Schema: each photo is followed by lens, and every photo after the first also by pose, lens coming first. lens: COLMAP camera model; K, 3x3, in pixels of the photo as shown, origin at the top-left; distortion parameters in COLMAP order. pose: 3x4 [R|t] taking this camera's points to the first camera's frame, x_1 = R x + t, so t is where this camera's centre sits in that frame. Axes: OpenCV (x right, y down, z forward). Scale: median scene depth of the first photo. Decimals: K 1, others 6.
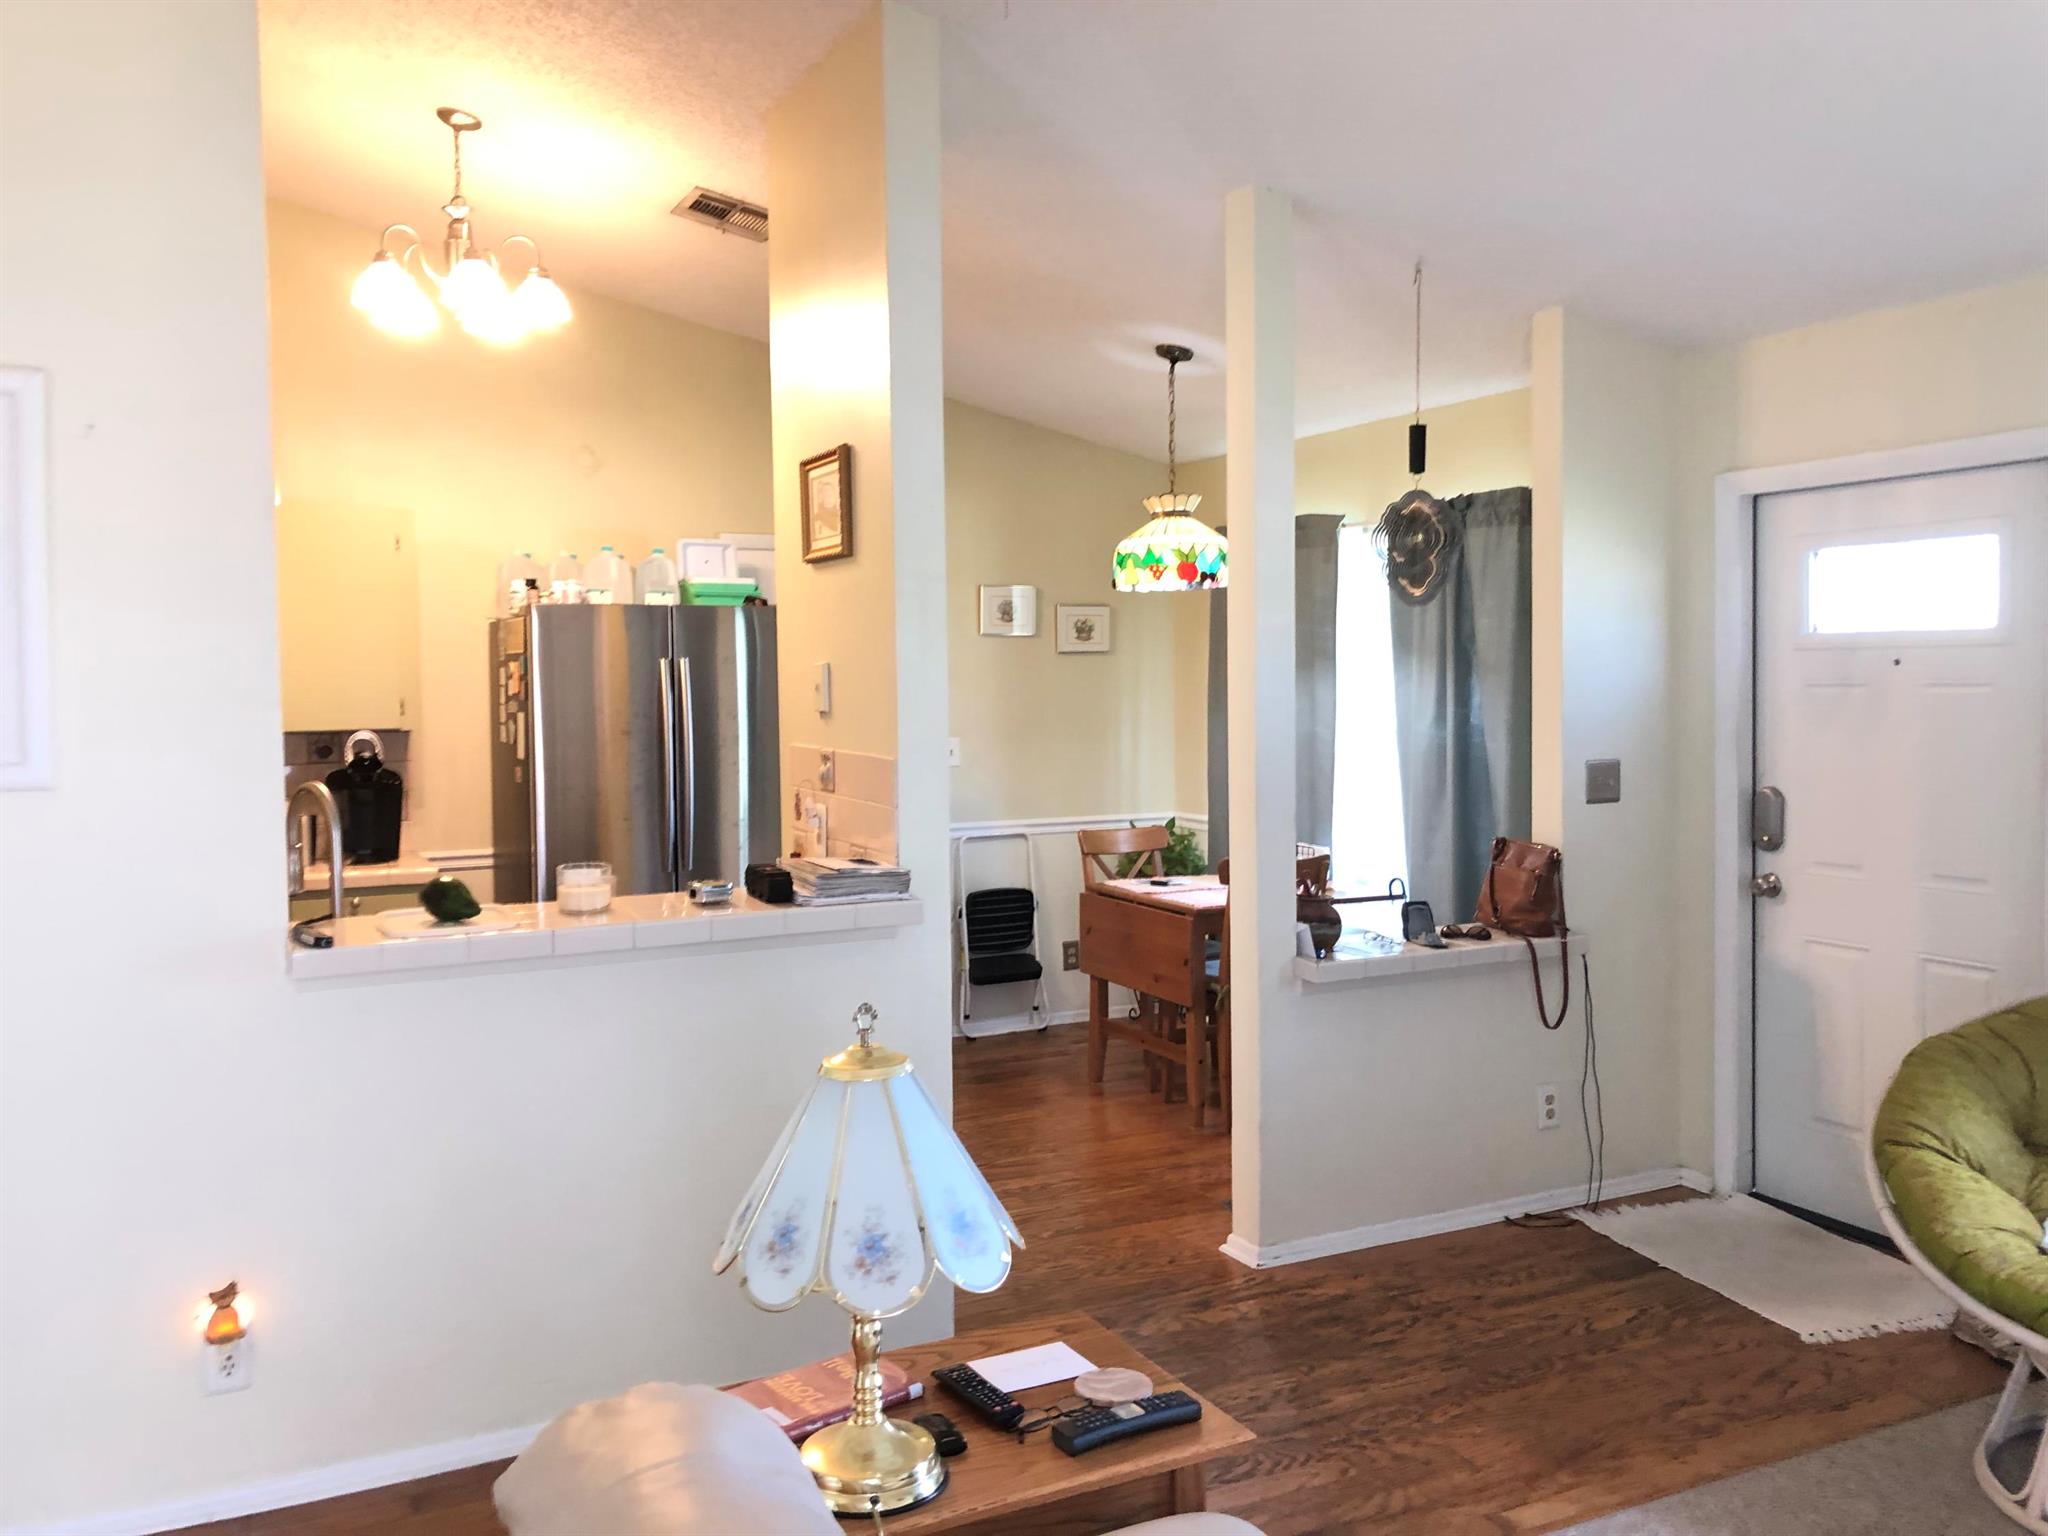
lens RADIAL K [[1713.3, 0, 1024.0], [0, 1713.3, 768.0], [0, 0, 1]] dist [0.003765, 0.000130]
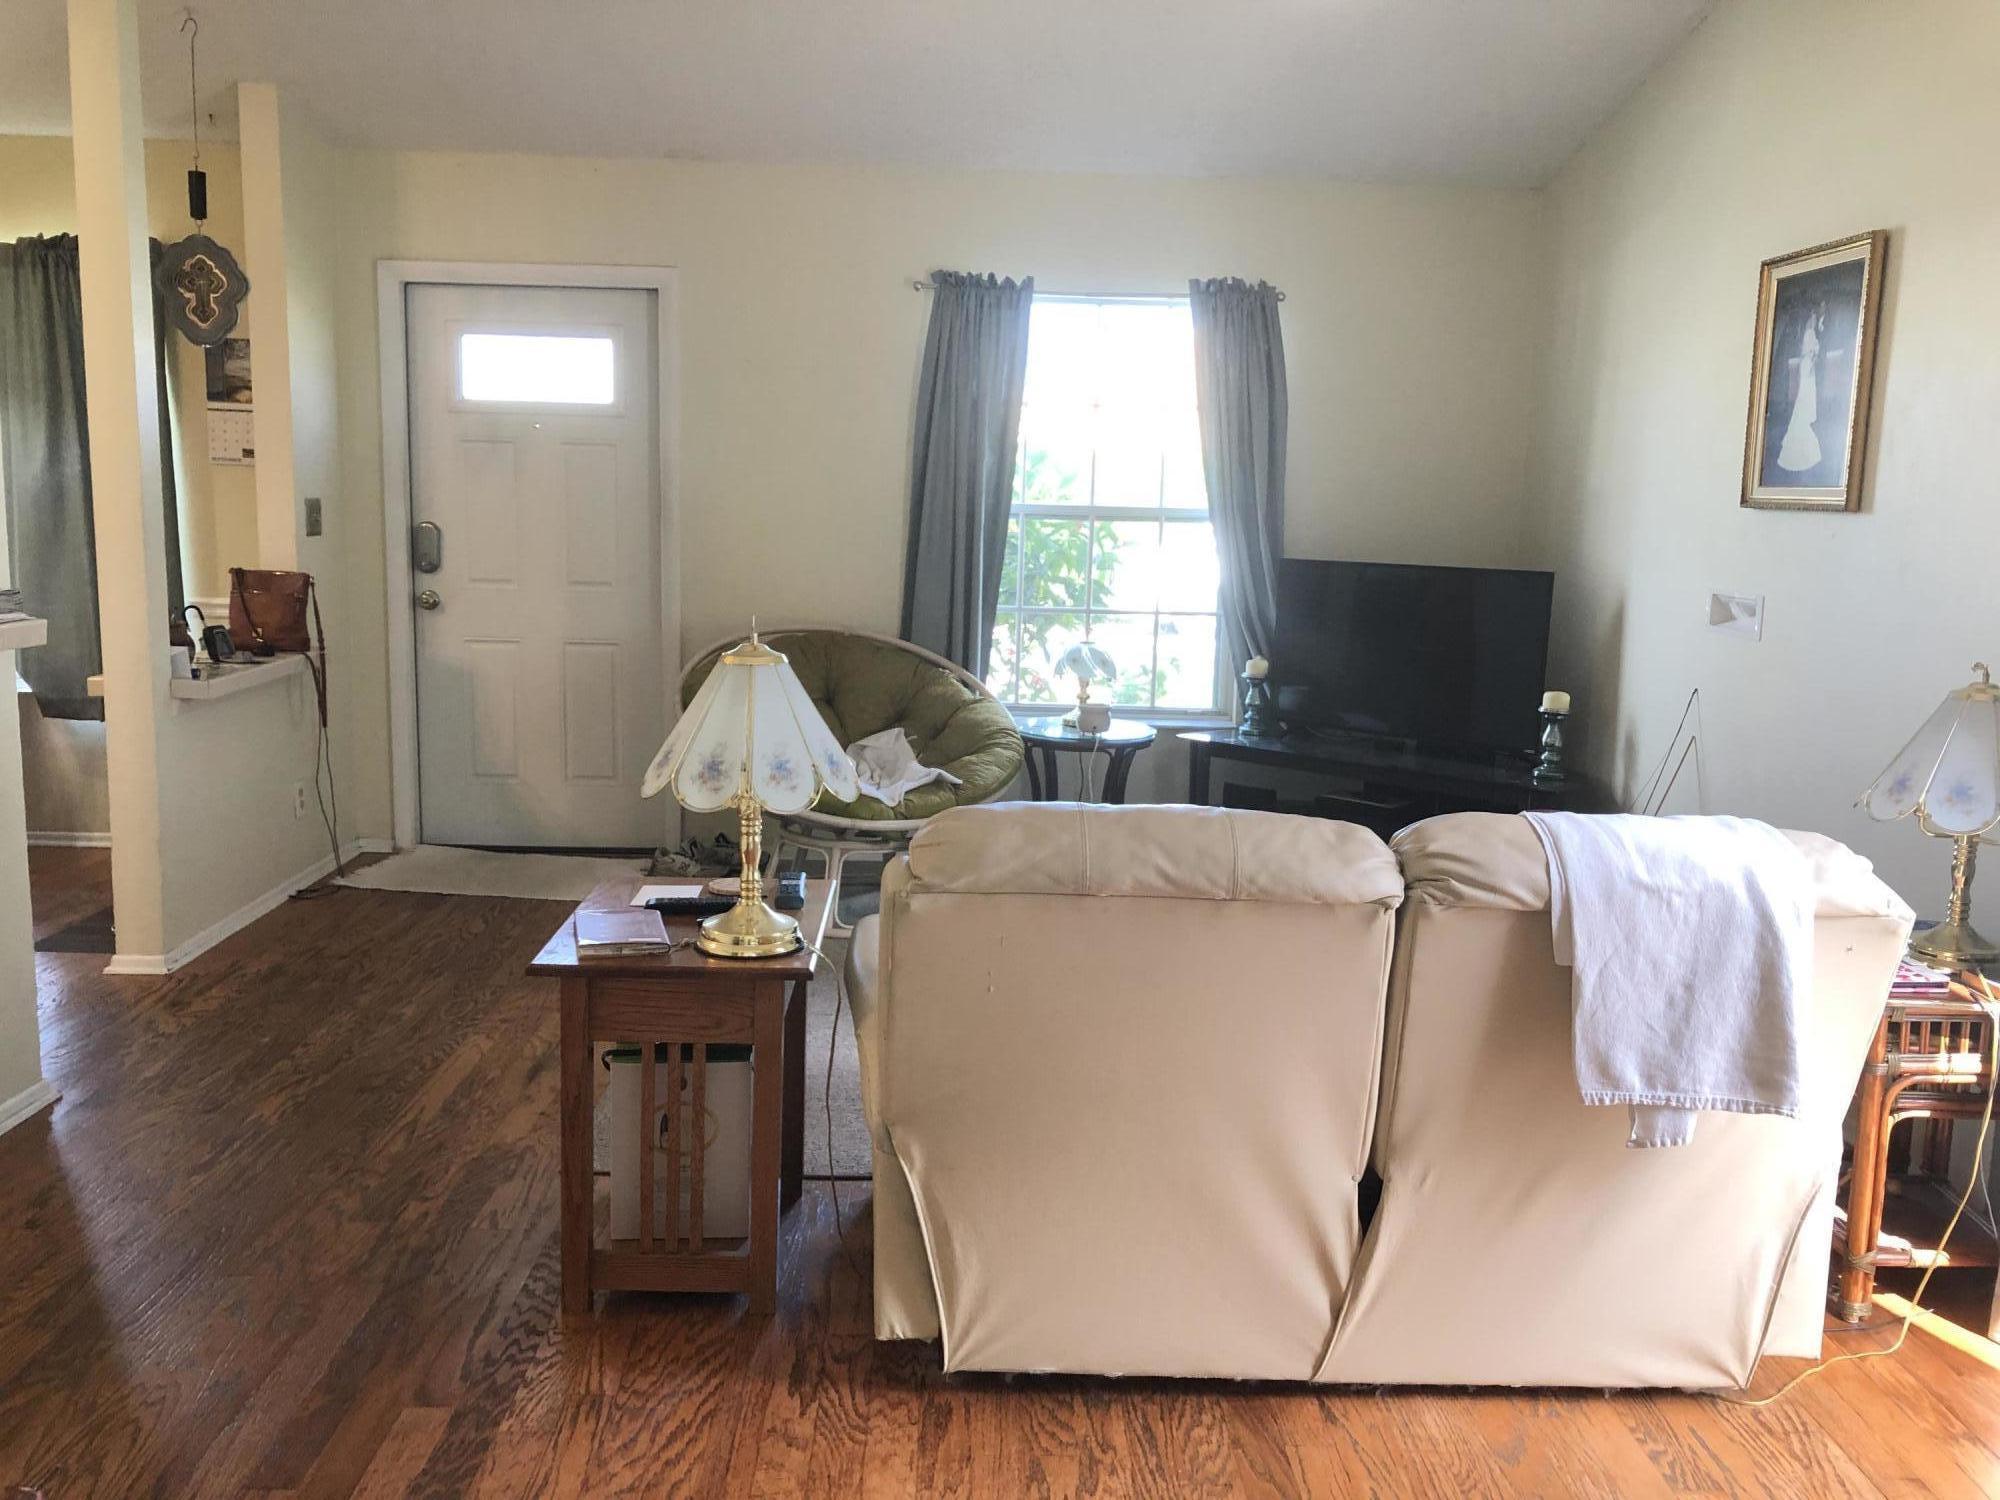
lens RADIAL K [[1651.5, 0, 1000.0], [0, 1651.5, 750.0], [0, 0, 1]] dist [0.018810, 0.002265]
pose [[0.416340, -0.118999, 0.901388, -0.528058], [0.022906, 0.992456, 0.120442, 0.042424], [-0.908920, -0.029498, 0.415925, 0.108636]]
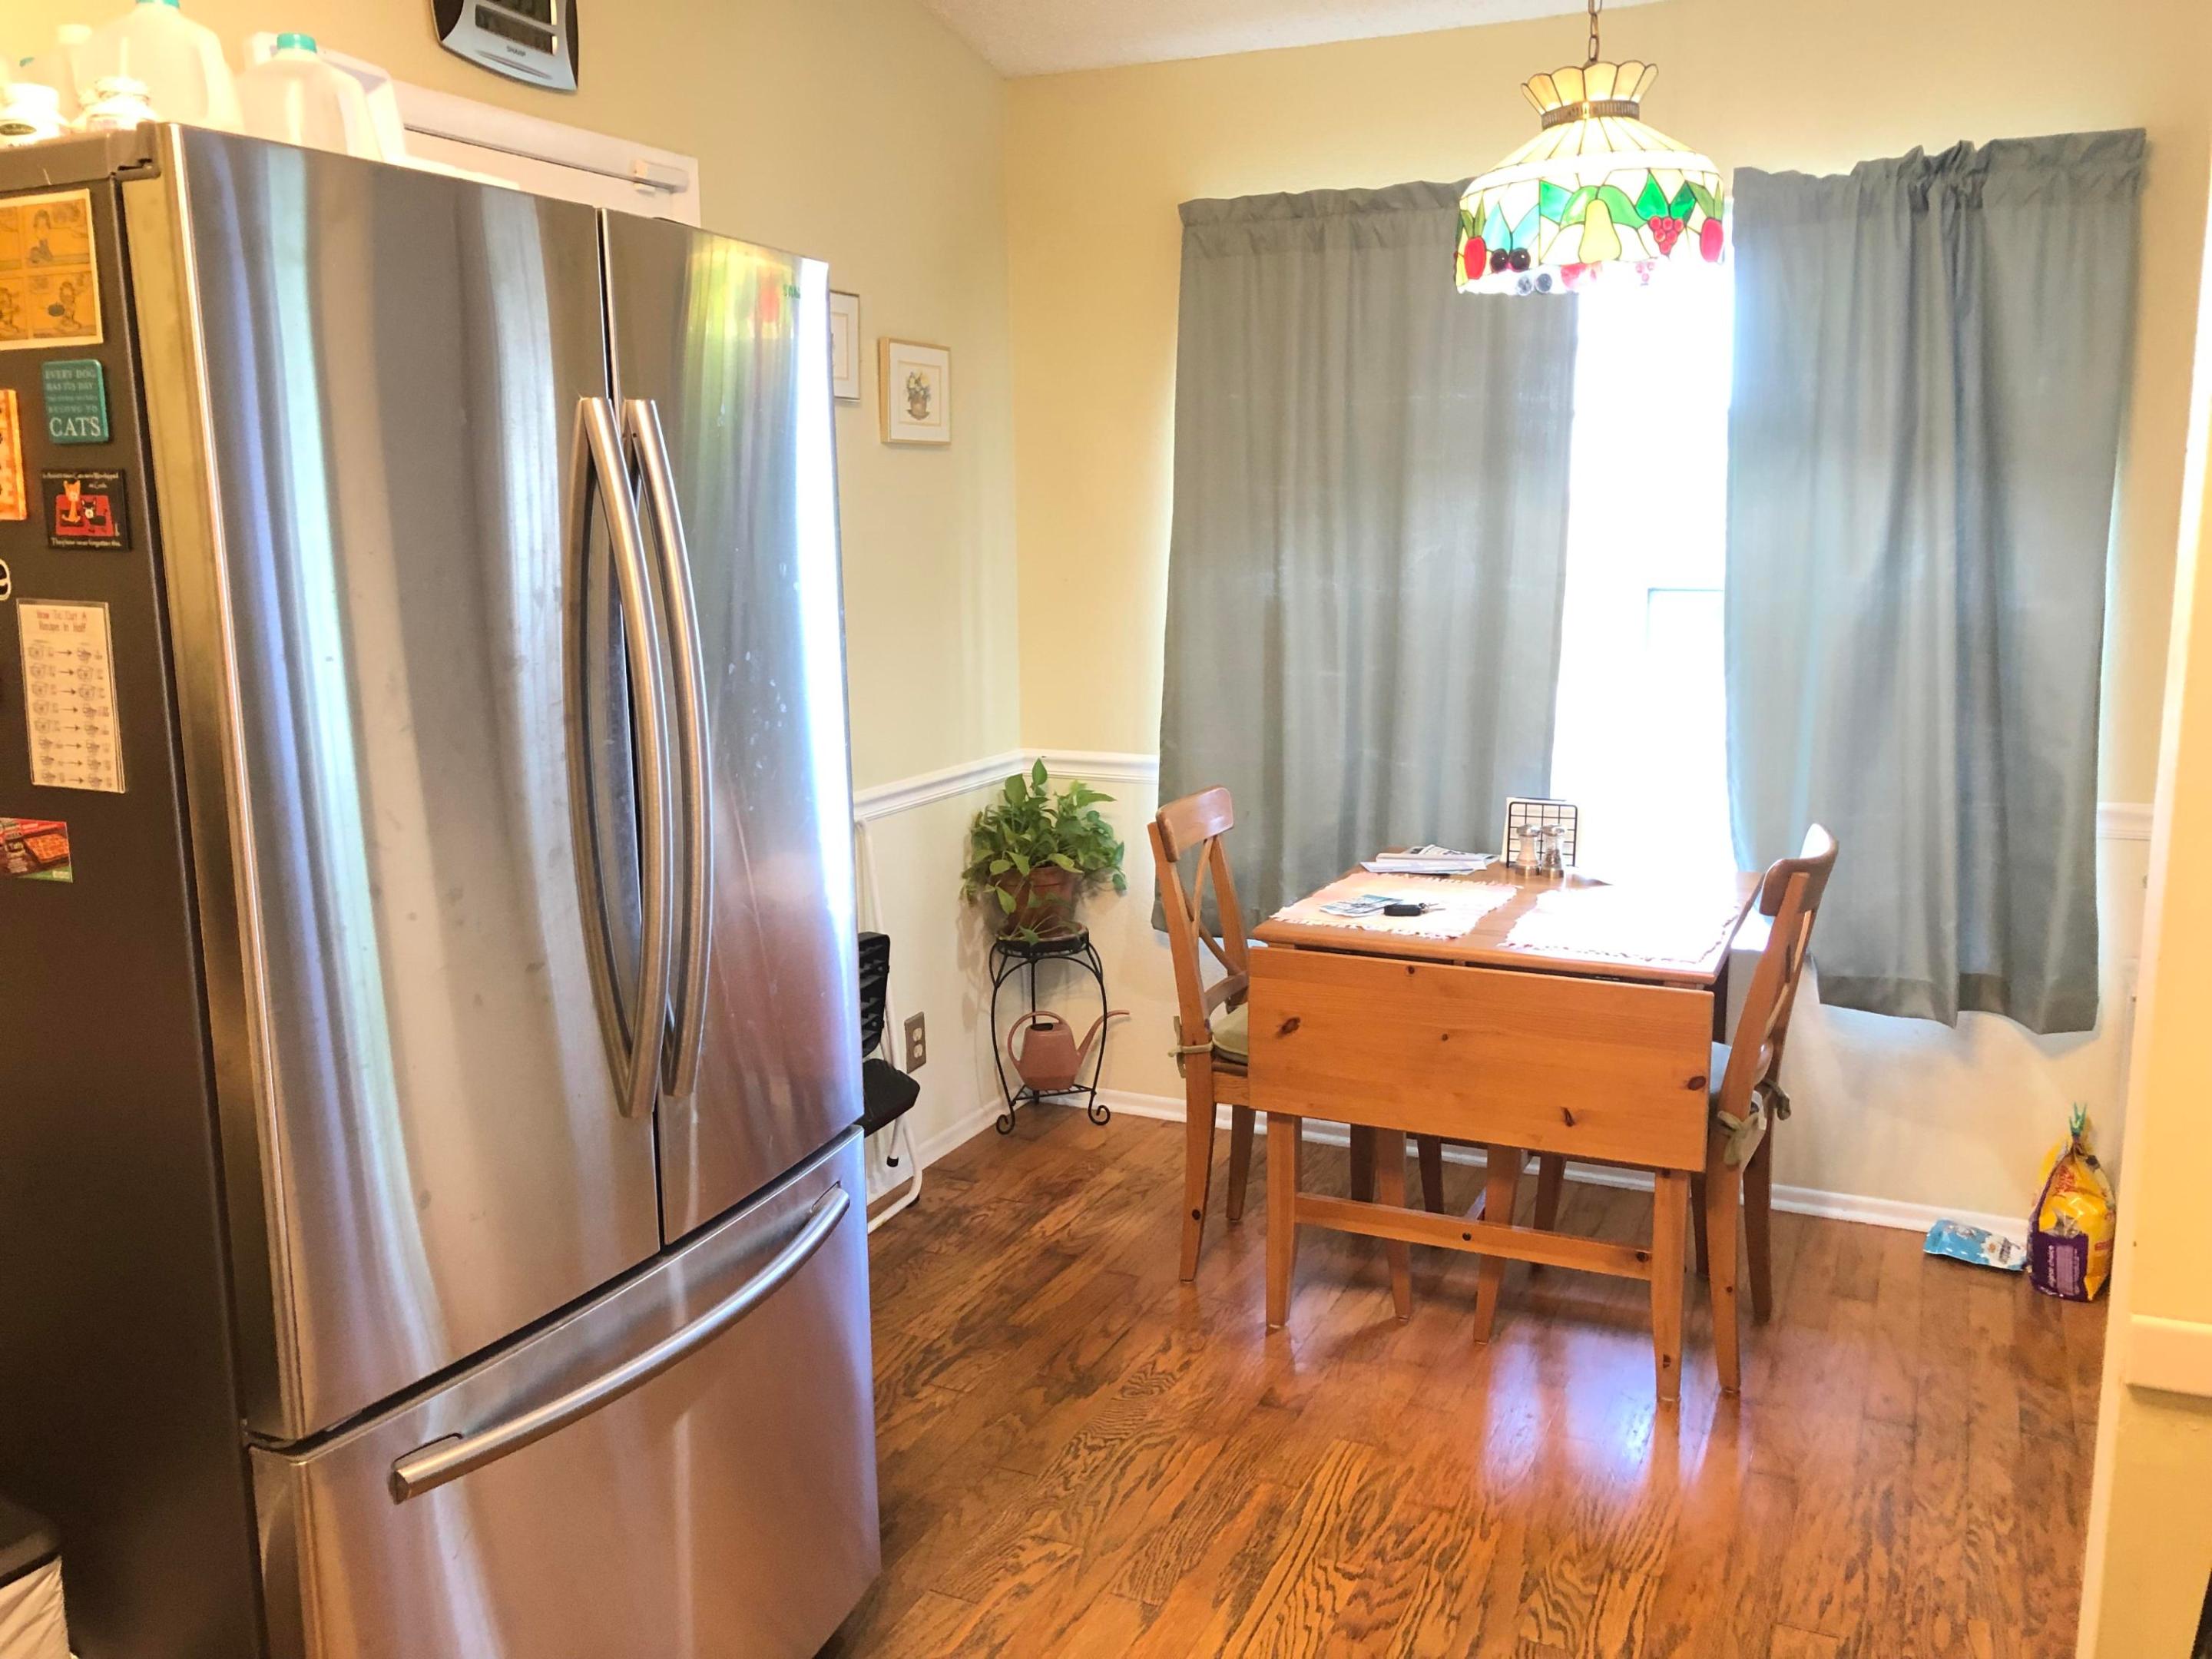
lens RADIAL K [[1826.6, 0, 1106.0], [0, 1826.6, 829.5], [0, 0, 1]] dist [0.018810, 0.002265]
pose [[0.789116, -0.102382, 0.605652, -0.412696], [0.030609, 0.991340, 0.127699, -0.036597], [-0.613481, -0.082231, 0.785416, 0.881562]]
